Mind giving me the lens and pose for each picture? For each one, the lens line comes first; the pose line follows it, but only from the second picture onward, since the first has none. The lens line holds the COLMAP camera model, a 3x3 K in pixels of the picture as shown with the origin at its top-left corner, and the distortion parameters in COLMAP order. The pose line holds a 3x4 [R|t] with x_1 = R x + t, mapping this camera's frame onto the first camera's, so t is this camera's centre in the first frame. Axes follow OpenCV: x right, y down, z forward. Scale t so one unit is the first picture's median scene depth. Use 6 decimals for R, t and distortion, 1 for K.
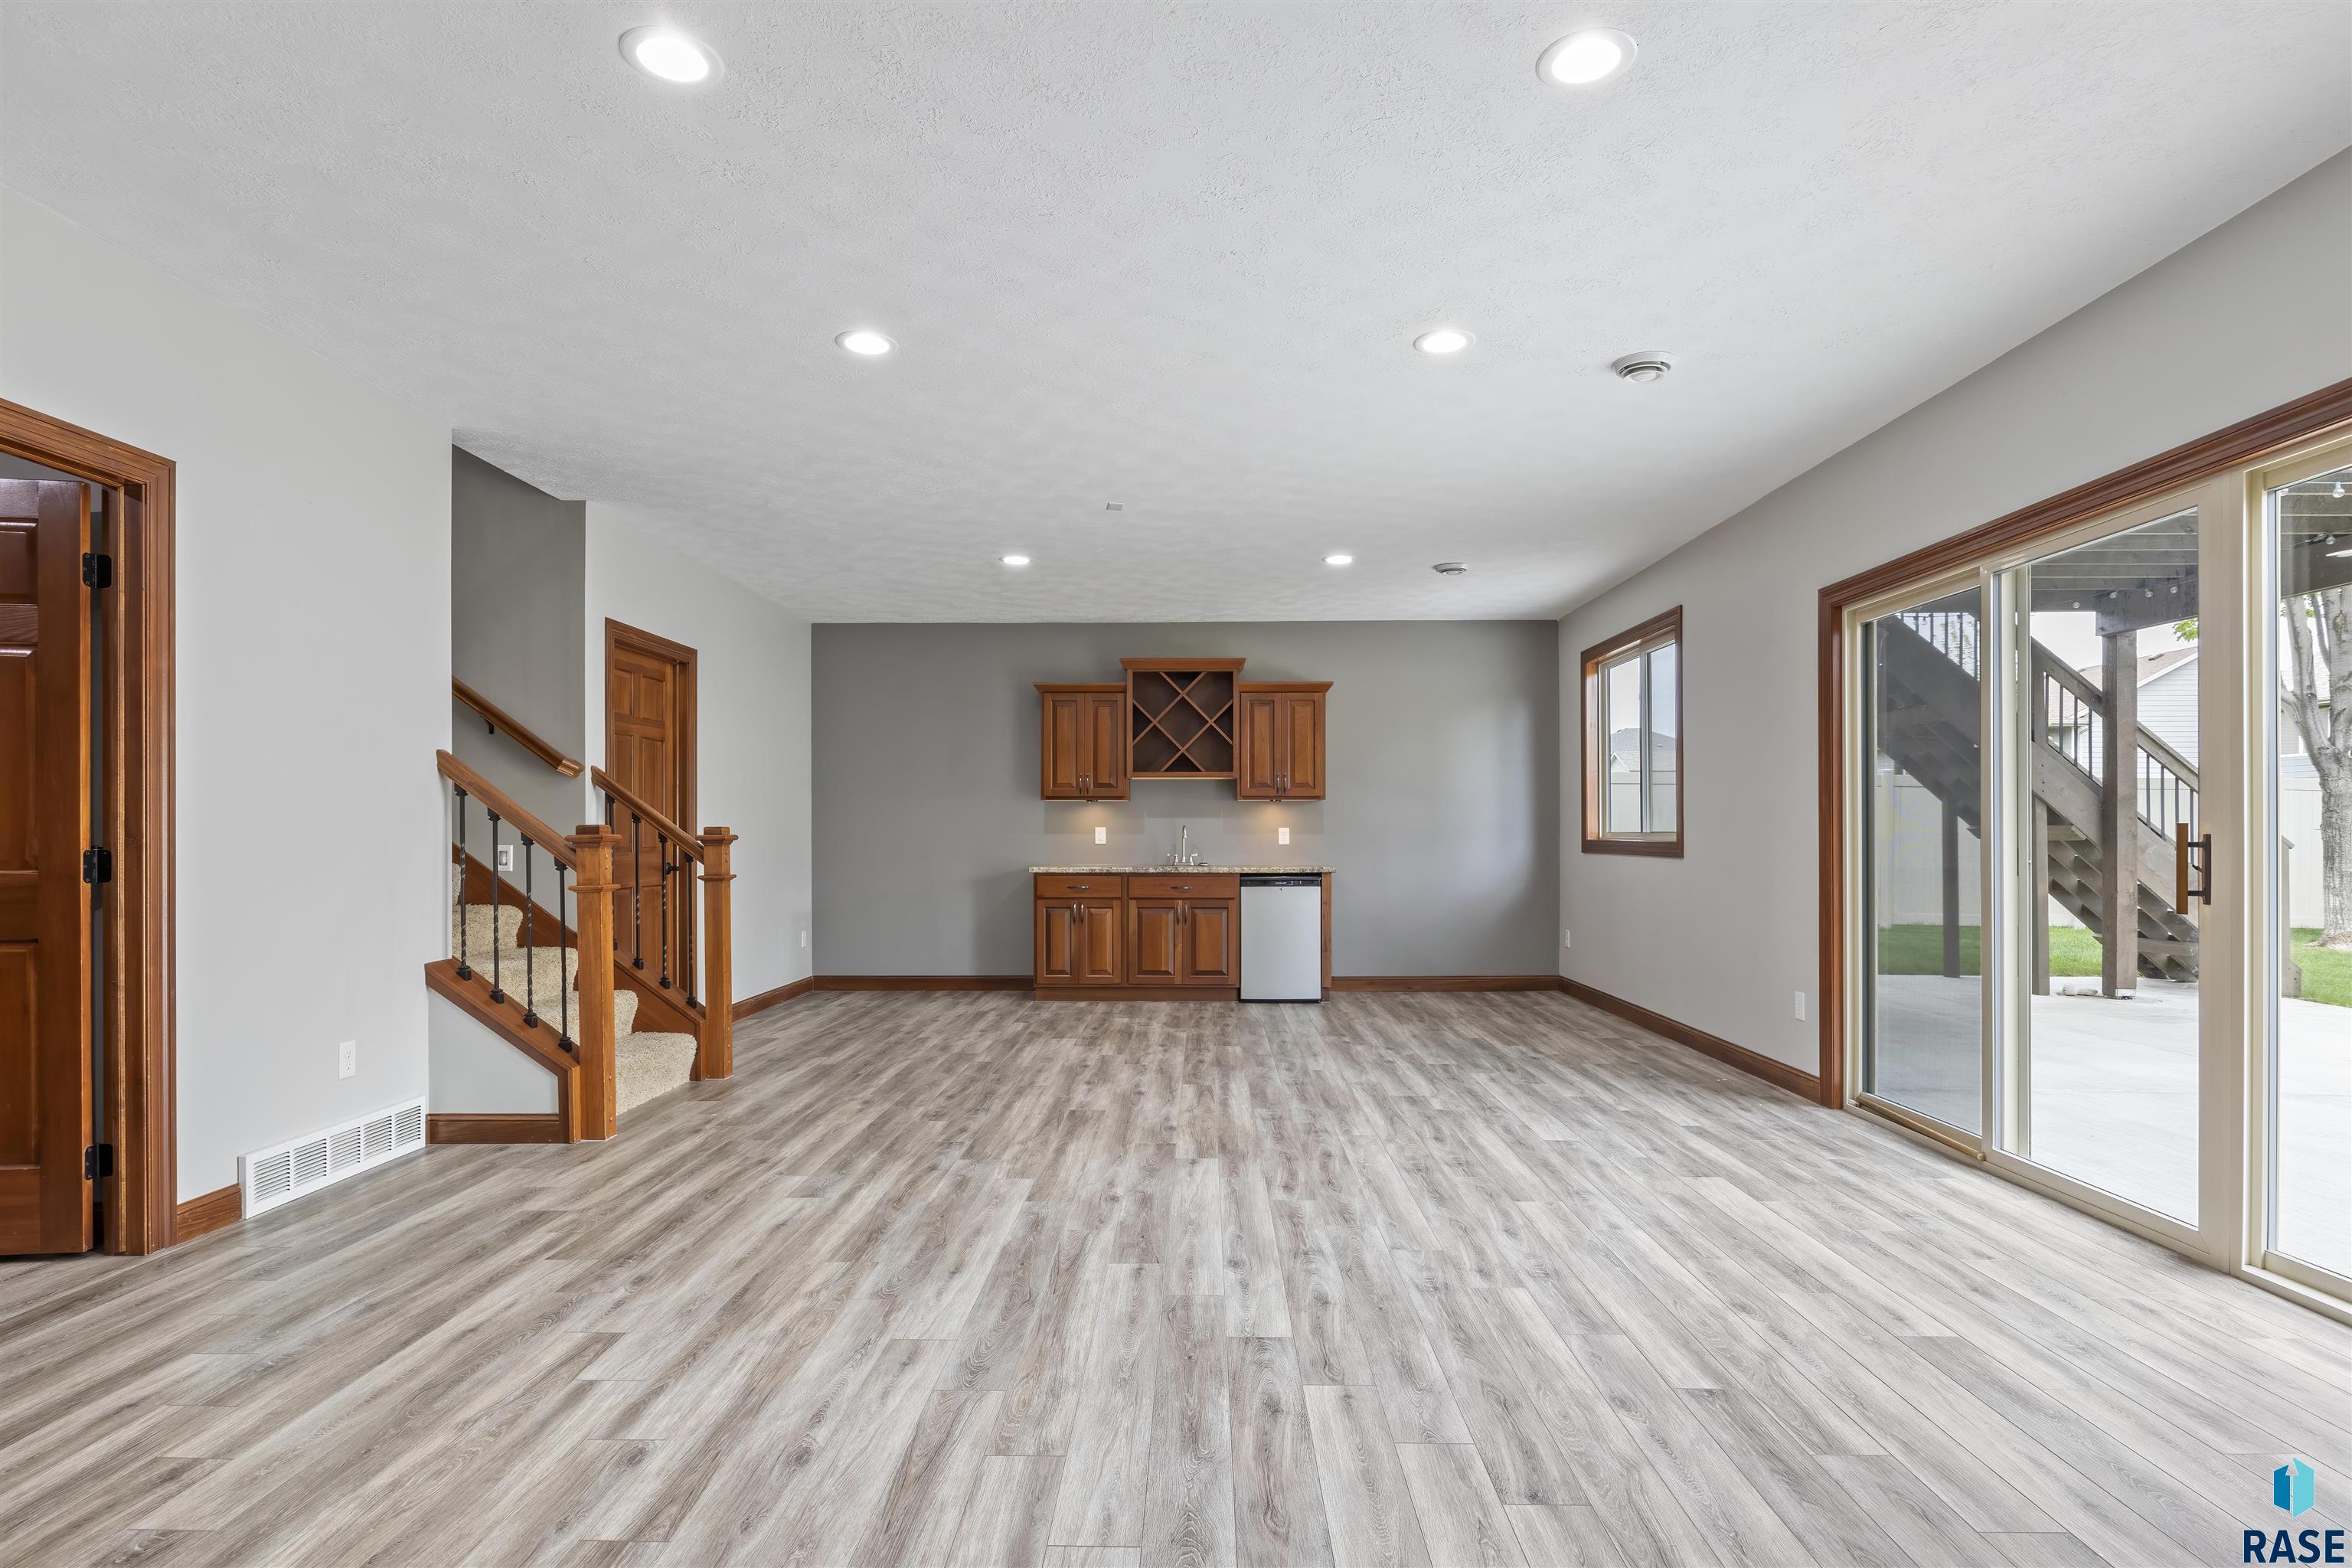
lens RADIAL K [[1190.8, 0, 1173.7], [0, 1190.8, 819.9], [0, 0, 1]] dist [-0.011297, 0.000857]
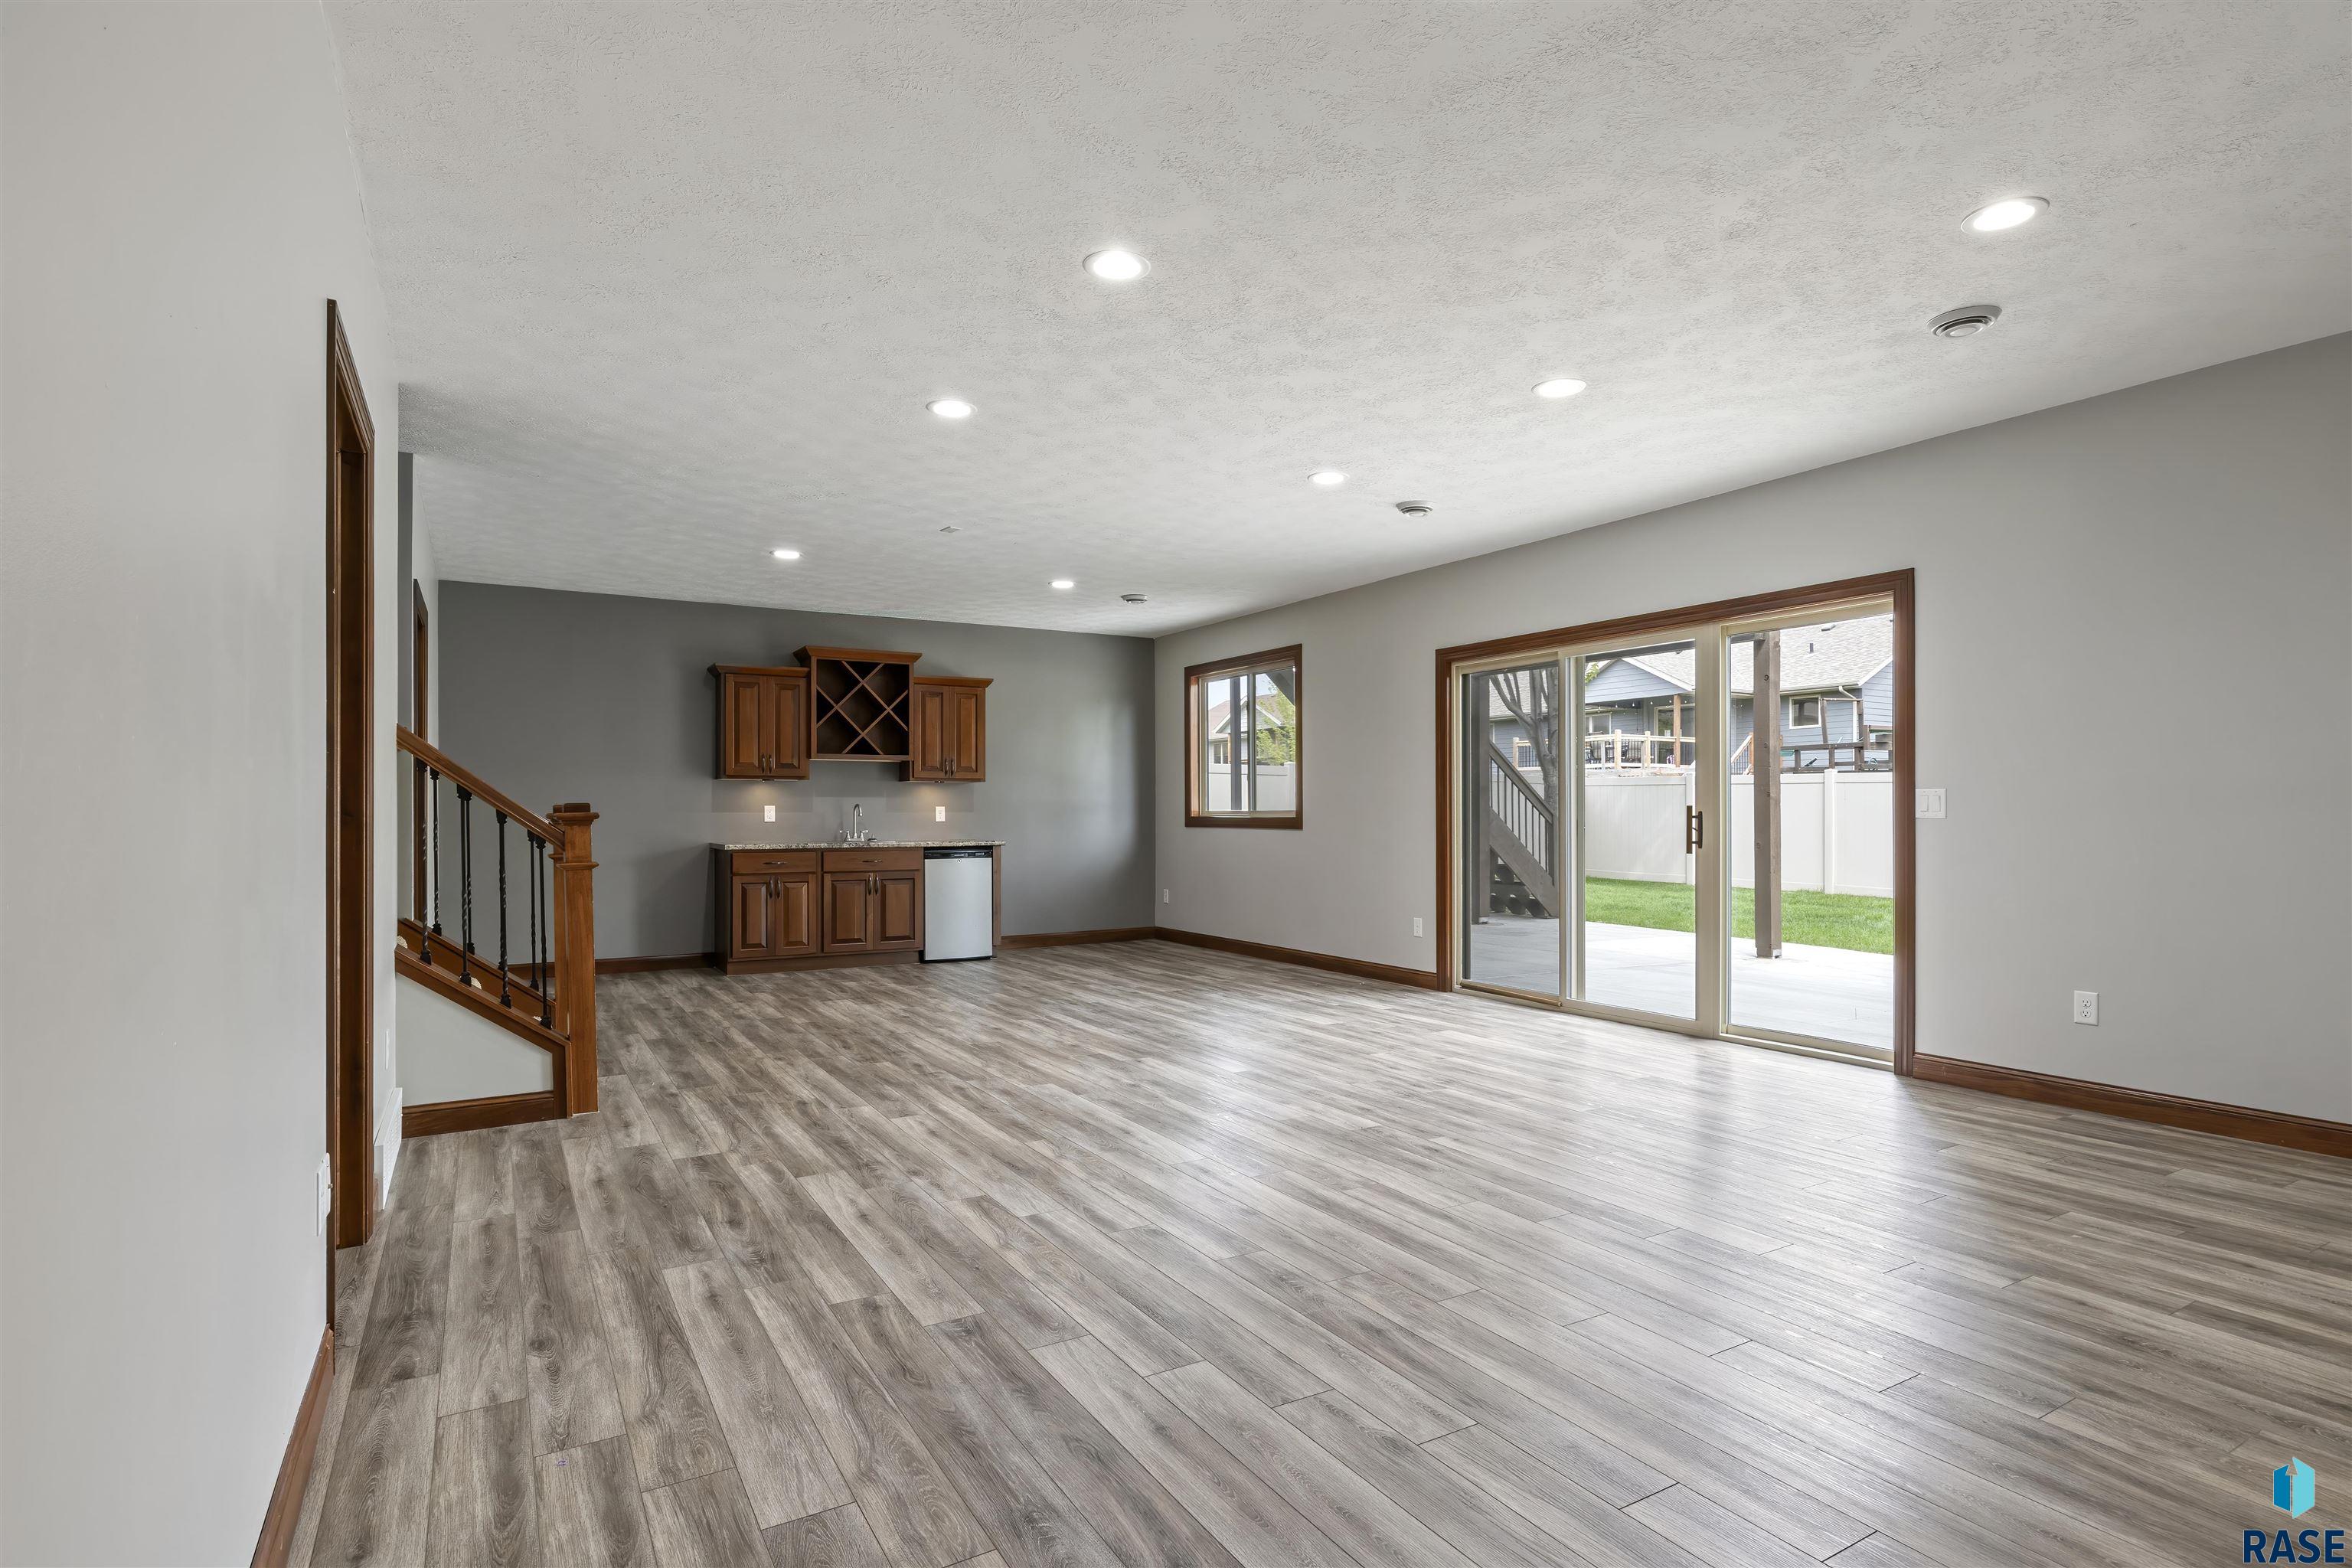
lens RADIAL K [[1198.4, 0, 1176.0], [0, 1198.4, 784.0], [0, 0, 1]] dist [-0.018172, -0.000143]
pose [[0.852687, 0.011083, 0.522304, -0.370225], [-0.004982, 0.999902, -0.013084, -0.001035], [-0.522398, 0.008555, 0.852659, -0.088566]]
